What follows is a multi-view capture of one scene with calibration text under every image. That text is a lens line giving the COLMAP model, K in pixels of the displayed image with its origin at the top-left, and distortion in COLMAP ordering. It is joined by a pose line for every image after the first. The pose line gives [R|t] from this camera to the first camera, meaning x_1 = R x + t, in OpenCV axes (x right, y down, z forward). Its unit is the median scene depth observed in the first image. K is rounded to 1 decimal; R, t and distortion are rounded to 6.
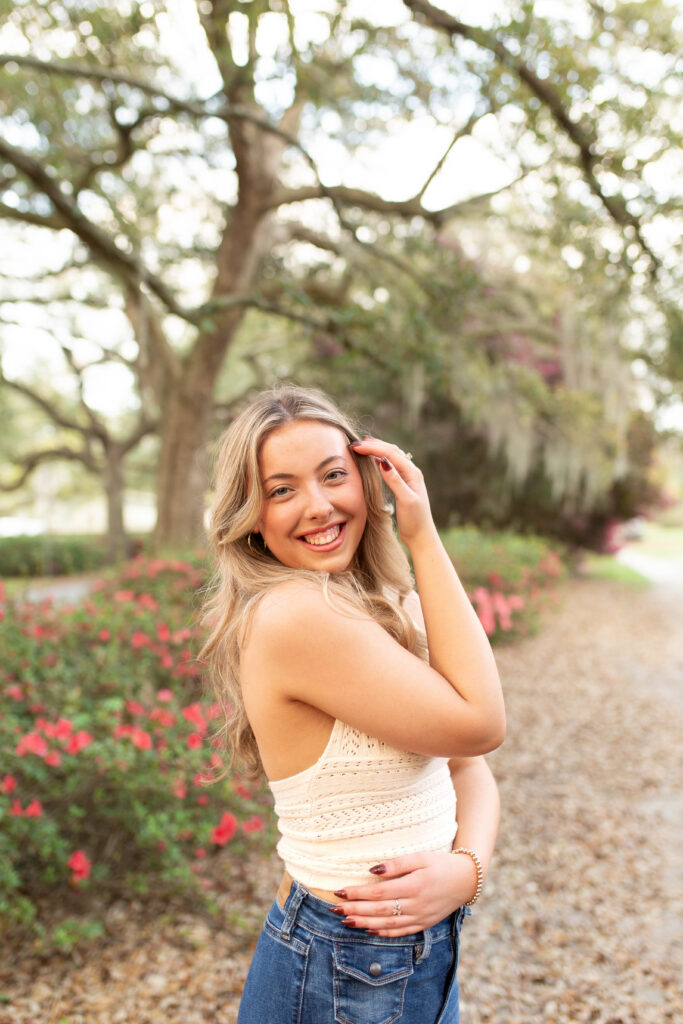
lens RADIAL K [[1020.5, 0, 341.5], [0, 1020.5, 512.0], [0, 0, 1]] dist [0.006819, 0.008244]
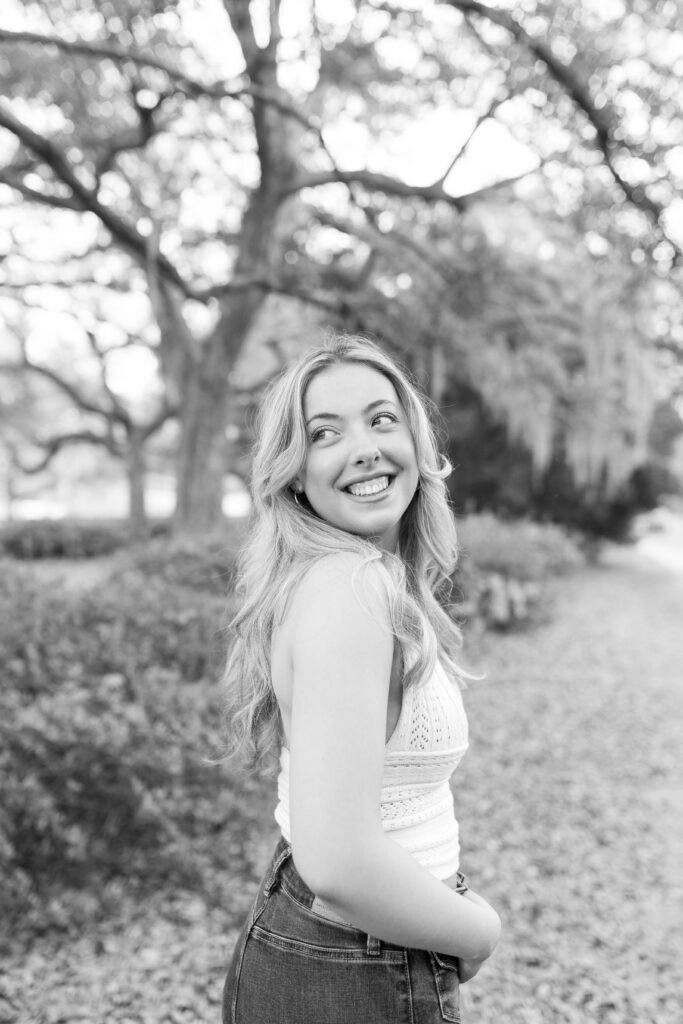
lens RADIAL K [[1020.5, 0, 341.5], [0, 1020.5, 512.0], [0, 0, 1]] dist [0.006819, 0.008244]
pose [[0.999694, 0.012583, -0.021313, 0.008286], [-0.012310, 0.999841, 0.012902, 0.002715], [0.021472, -0.012635, 0.999690, 0.001369]]
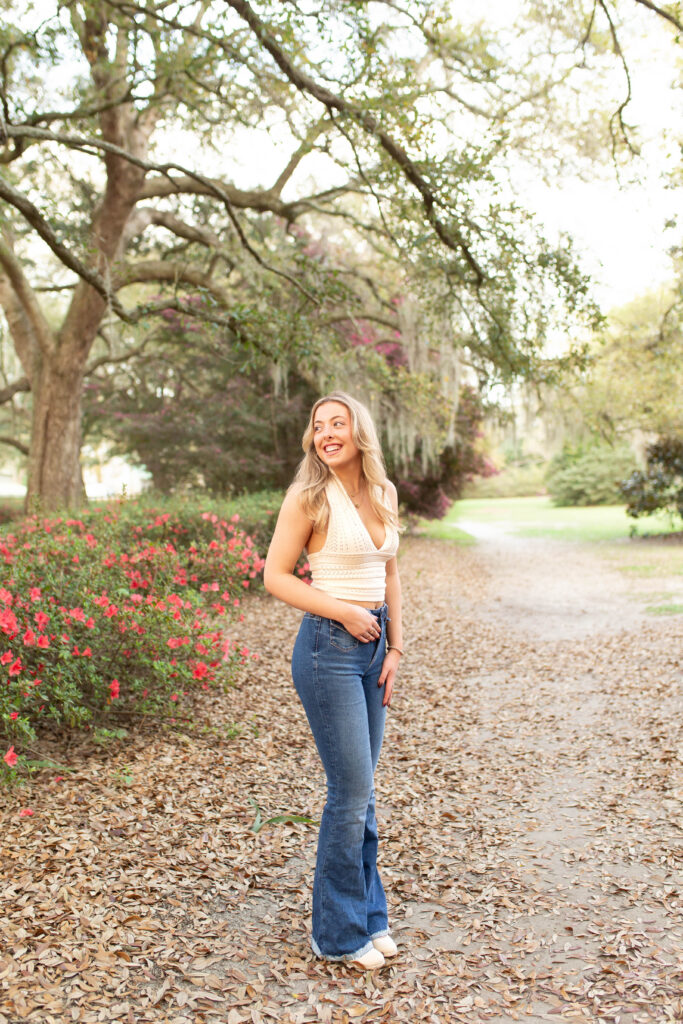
lens RADIAL K [[988.3, 0, 341.5], [0, 988.3, 512.0], [0, 0, 1]] dist [-0.004357, -0.001271]
pose [[0.987433, -0.008543, 0.157809, -0.052961], [0.003590, 0.999493, 0.031640, 0.010938], [-0.158000, -0.030676, 0.986963, -0.184406]]
